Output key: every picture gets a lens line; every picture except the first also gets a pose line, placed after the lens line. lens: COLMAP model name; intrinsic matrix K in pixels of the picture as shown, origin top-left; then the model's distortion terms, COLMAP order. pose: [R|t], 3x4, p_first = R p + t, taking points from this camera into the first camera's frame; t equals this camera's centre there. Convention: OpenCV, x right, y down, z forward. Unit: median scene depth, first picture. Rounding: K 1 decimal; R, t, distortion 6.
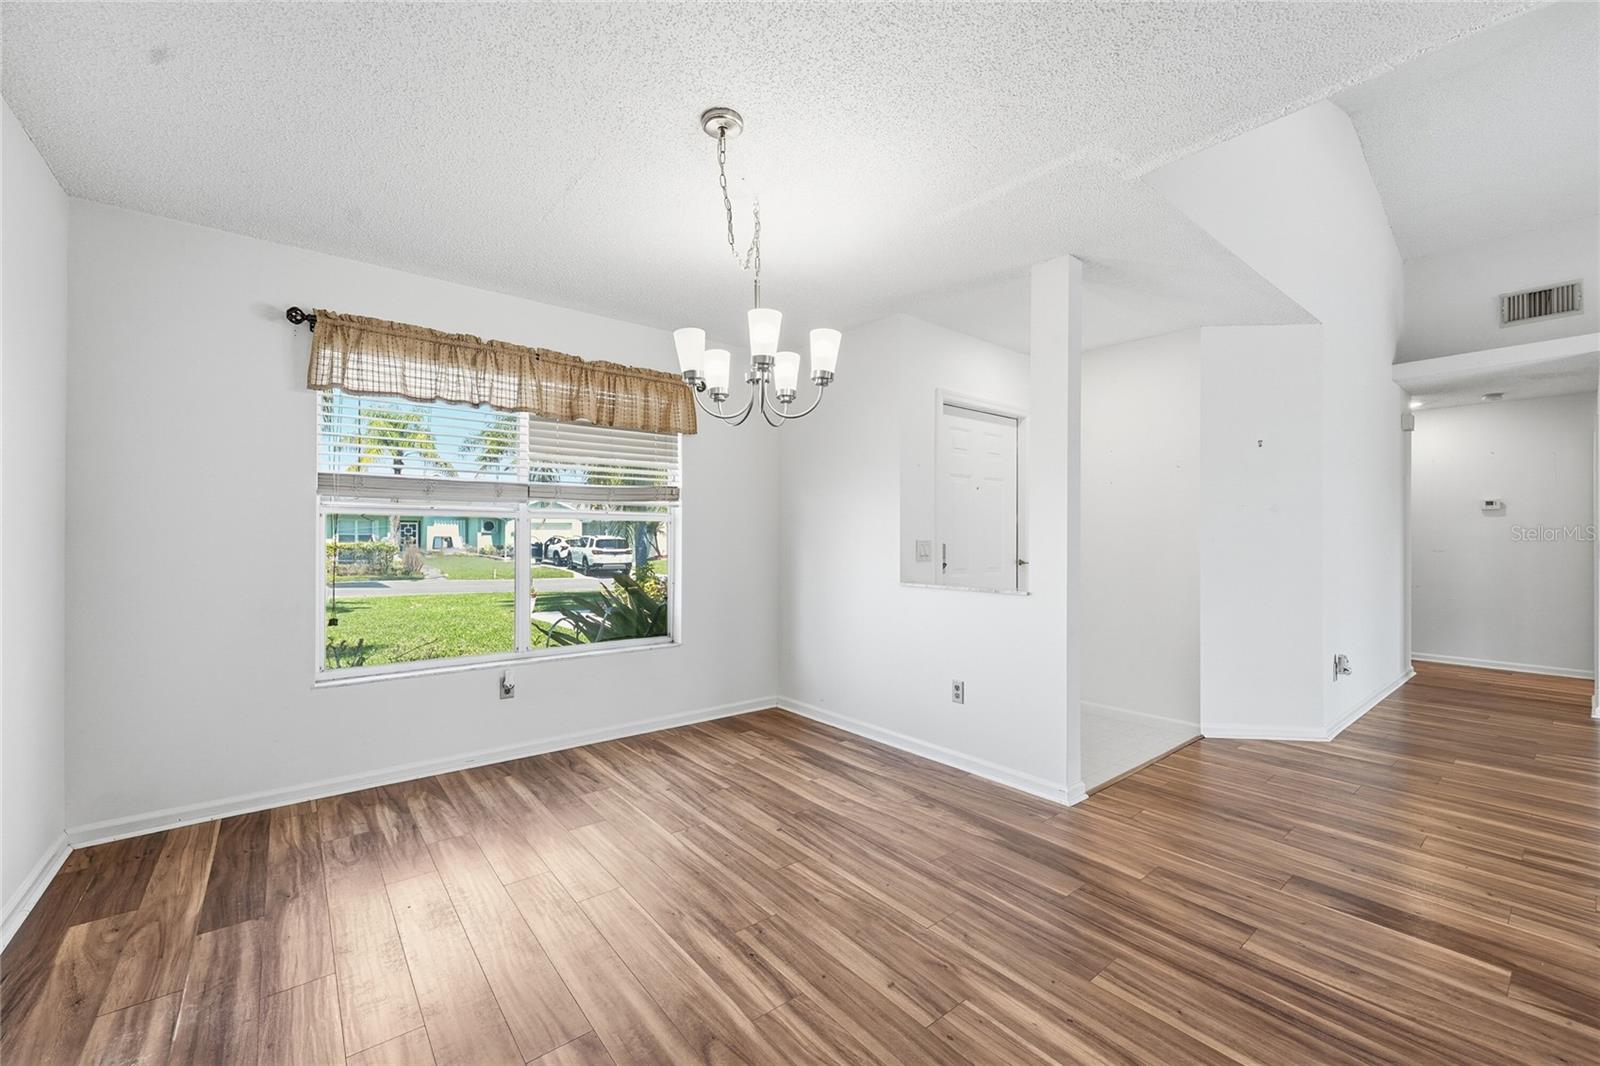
lens RADIAL K [[640.3, 0, 825.1], [0, 640.3, 555.2], [0, 0, 1]] dist [-0.002003, -0.000211]
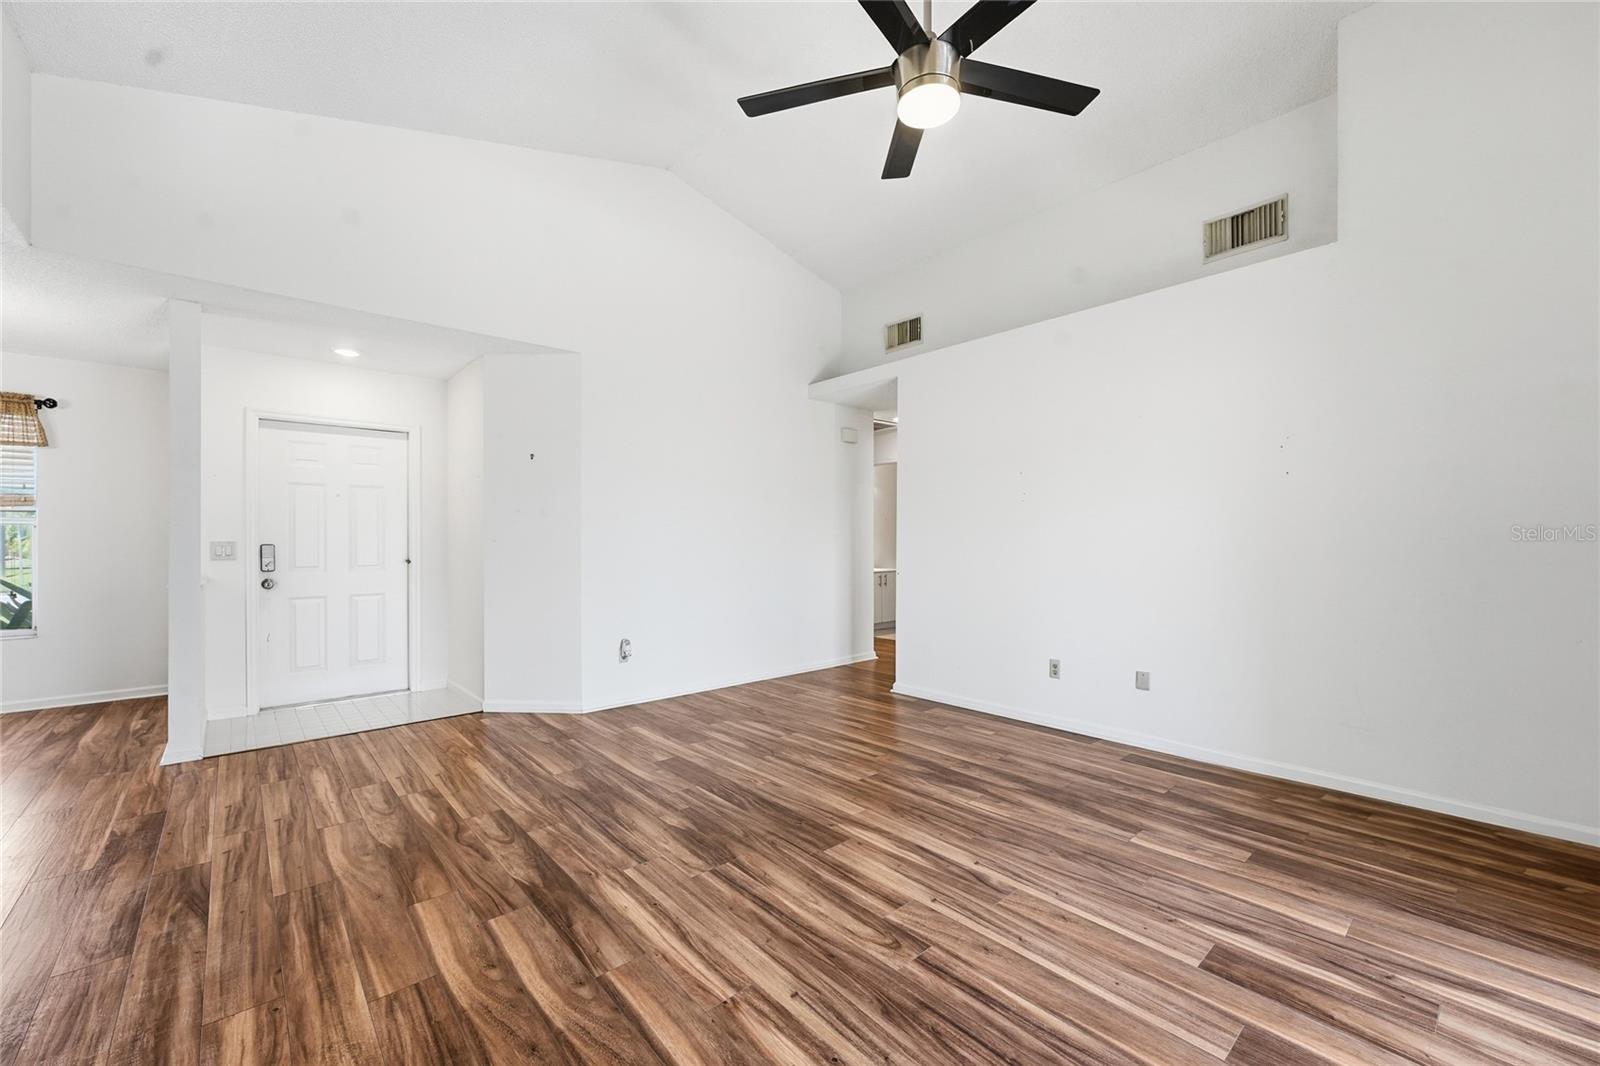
lens RADIAL K [[637.7, 0, 803.0], [0, 637.7, 536.1], [0, 0, 1]] dist [-0.000021, -0.000178]
pose [[0.999536, -0.010728, 0.028522, 1.237229], [0.011818, 0.999195, -0.038333, 0.023559], [-0.028087, 0.038652, 0.998858, -0.175971]]
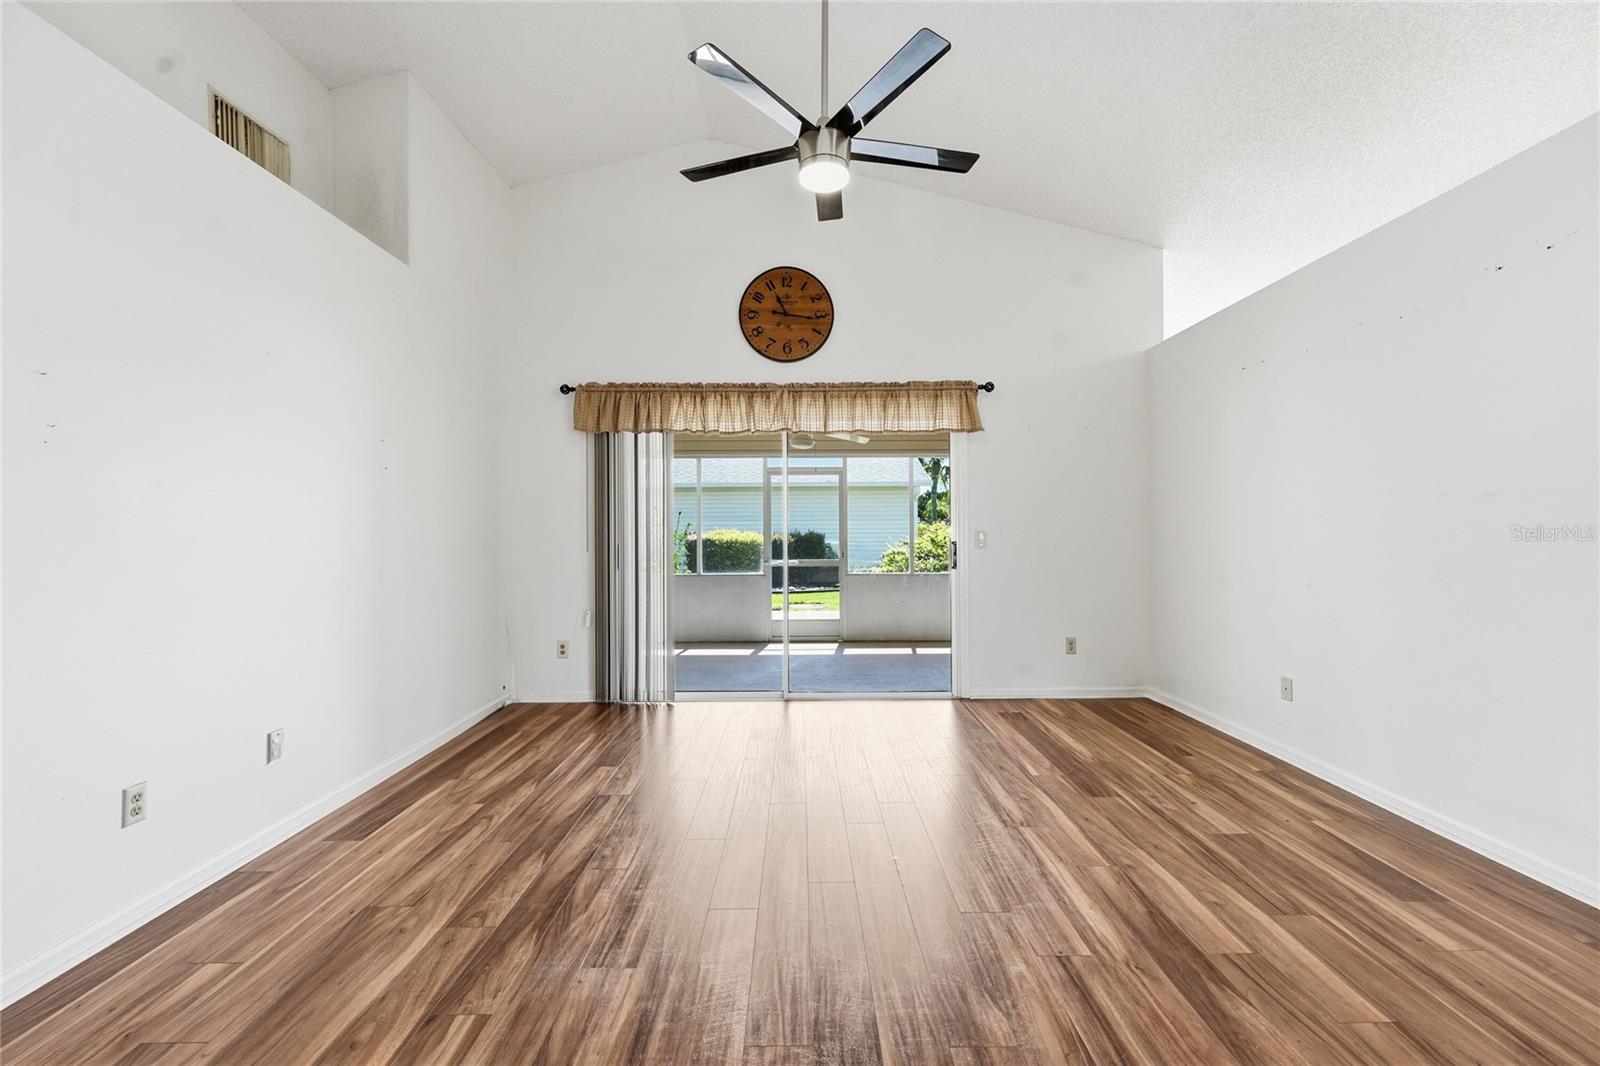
lens RADIAL K [[637.7, 0, 803.0], [0, 637.7, 536.1], [0, 0, 1]] dist [-0.000021, -0.000178]
pose [[-0.767032, -0.009607, 0.641537, 0.927674], [0.019107, 0.999102, 0.037807, -0.017892], [-0.641324, 0.041257, -0.766160, 0.995458]]
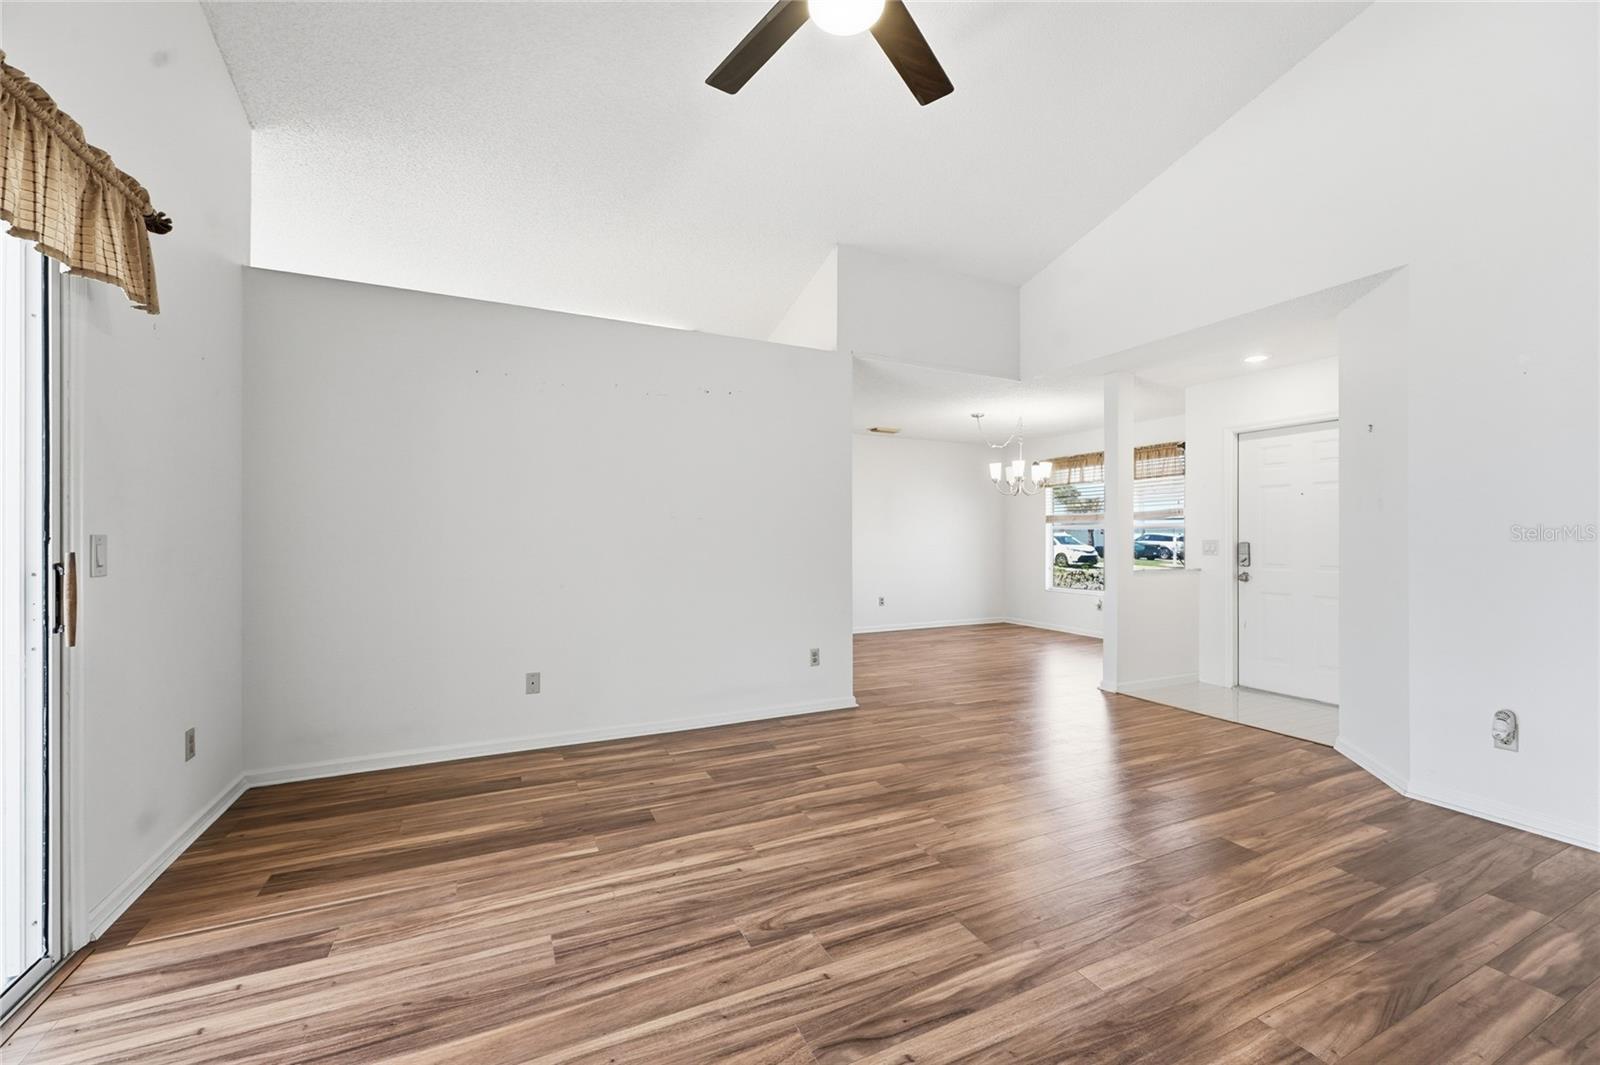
lens RADIAL K [[637.7, 0, 803.0], [0, 637.7, 535.6], [0, 0, 1]] dist [-0.000021, -0.000178]
pose [[-0.251597, -0.015343, -0.967710, 1.846519], [-0.035894, 0.999334, -0.006512, 0.008275], [0.967166, 0.033097, -0.251981, 0.512886]]
